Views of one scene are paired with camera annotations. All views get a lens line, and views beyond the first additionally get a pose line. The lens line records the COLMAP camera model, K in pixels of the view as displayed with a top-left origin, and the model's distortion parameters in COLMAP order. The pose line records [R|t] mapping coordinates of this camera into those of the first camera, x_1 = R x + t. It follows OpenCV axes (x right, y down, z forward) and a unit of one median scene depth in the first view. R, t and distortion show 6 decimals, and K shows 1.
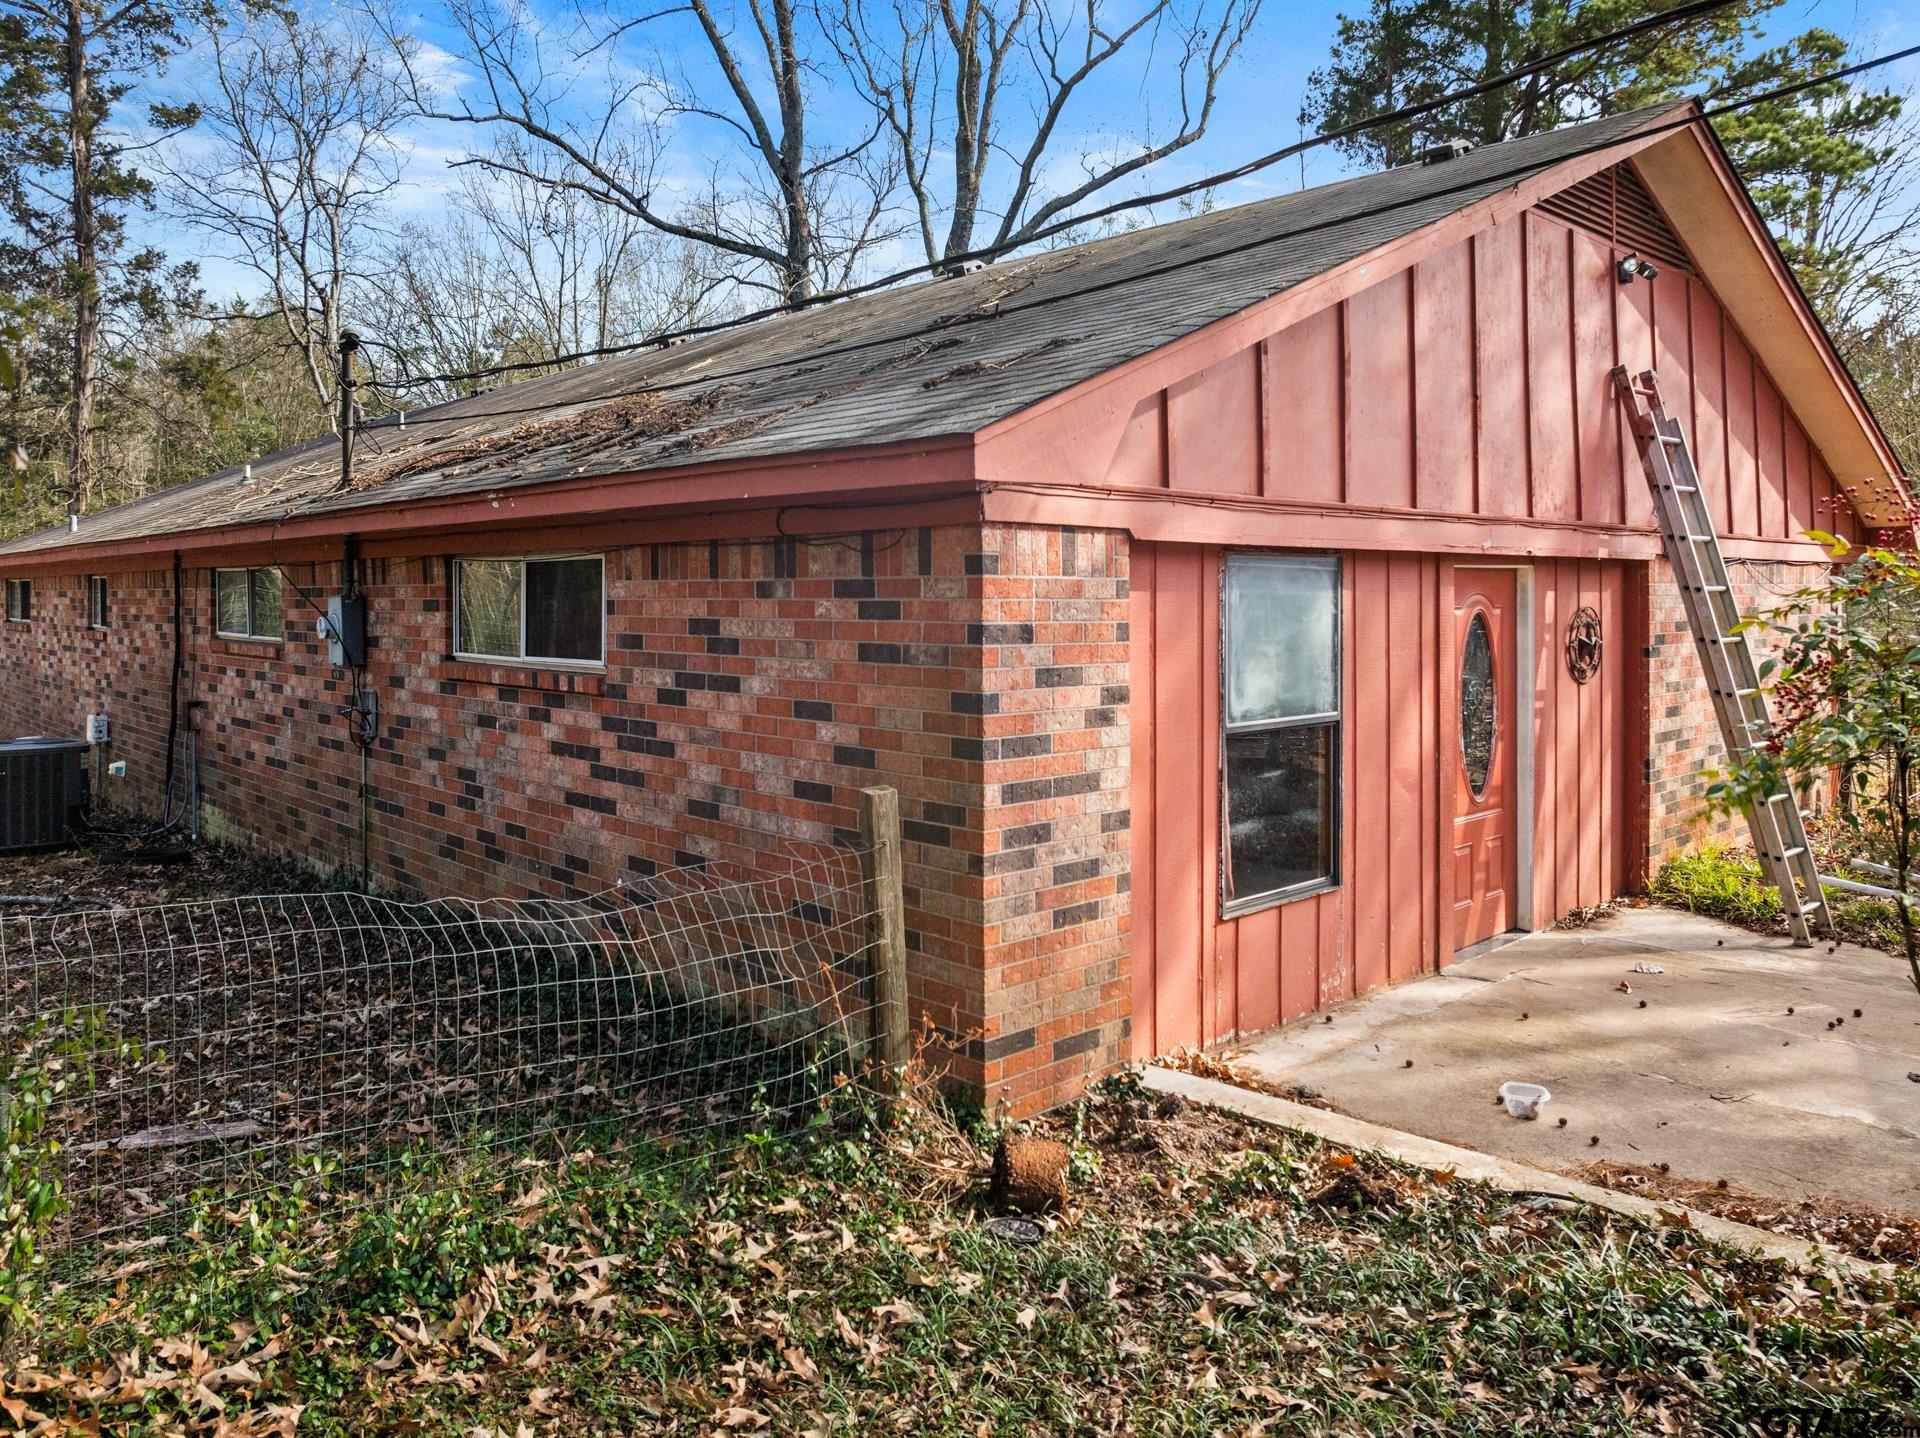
lens RADIAL K [[1390.1, 0, 959.0], [0, 1390.1, 569.4], [0, 0, 1]] dist [-0.037826, 0.003099]
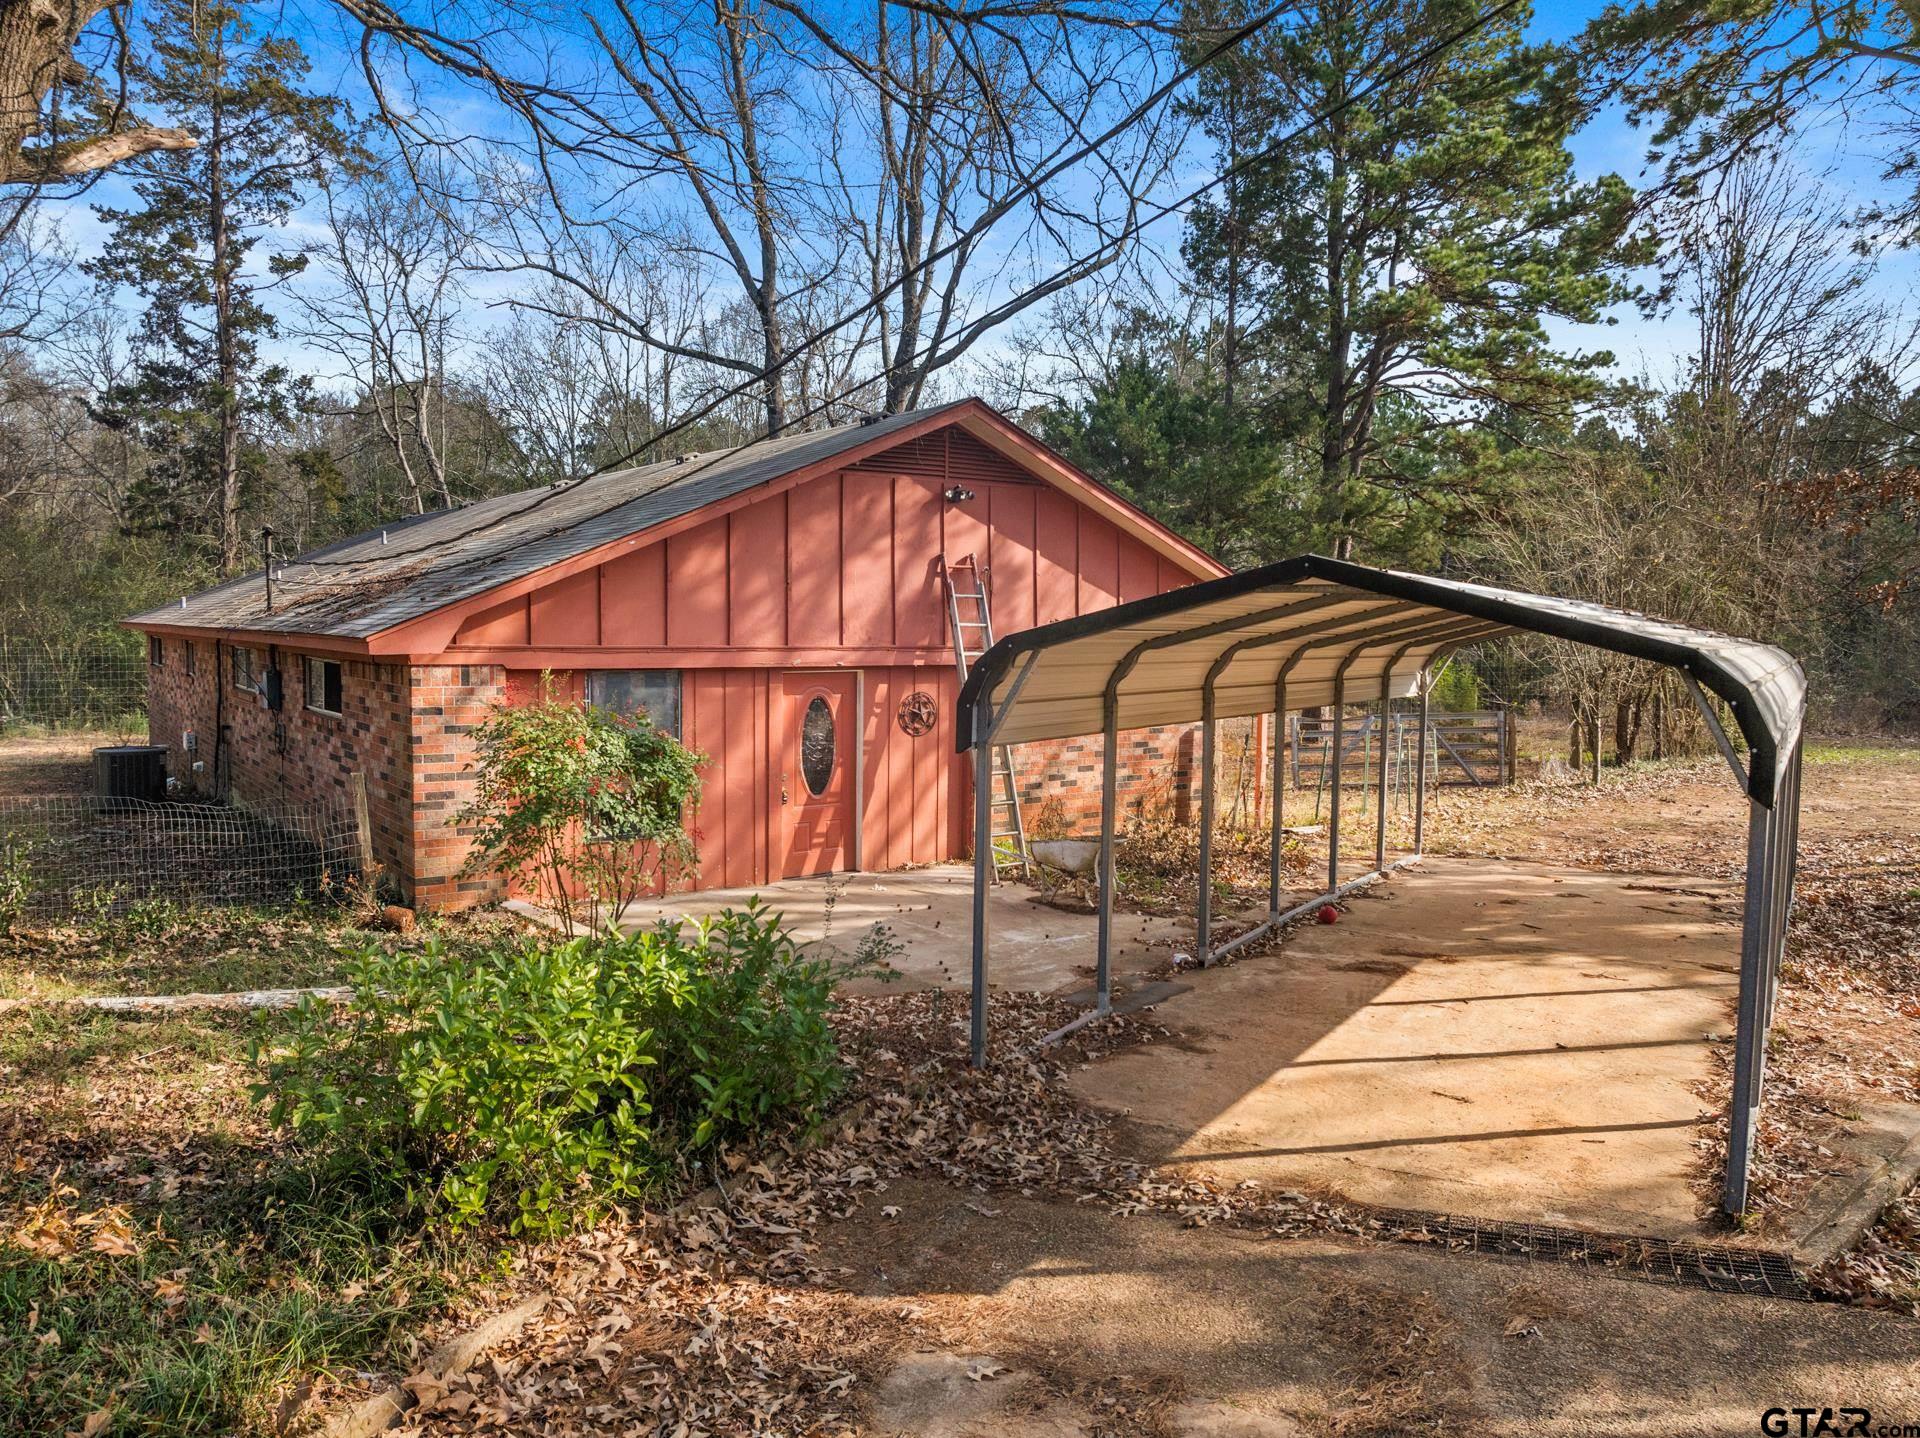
lens RADIAL K [[1348.6, 0, 958.7], [0, 1348.6, 692.3], [0, 0, 1]] dist [-0.044951, -0.006556]
pose [[0.994090, 0.019910, -0.106717, 0.192583], [-0.012591, 0.997549, 0.068822, -0.025439], [0.107826, -0.067072, 0.991905, -0.192264]]
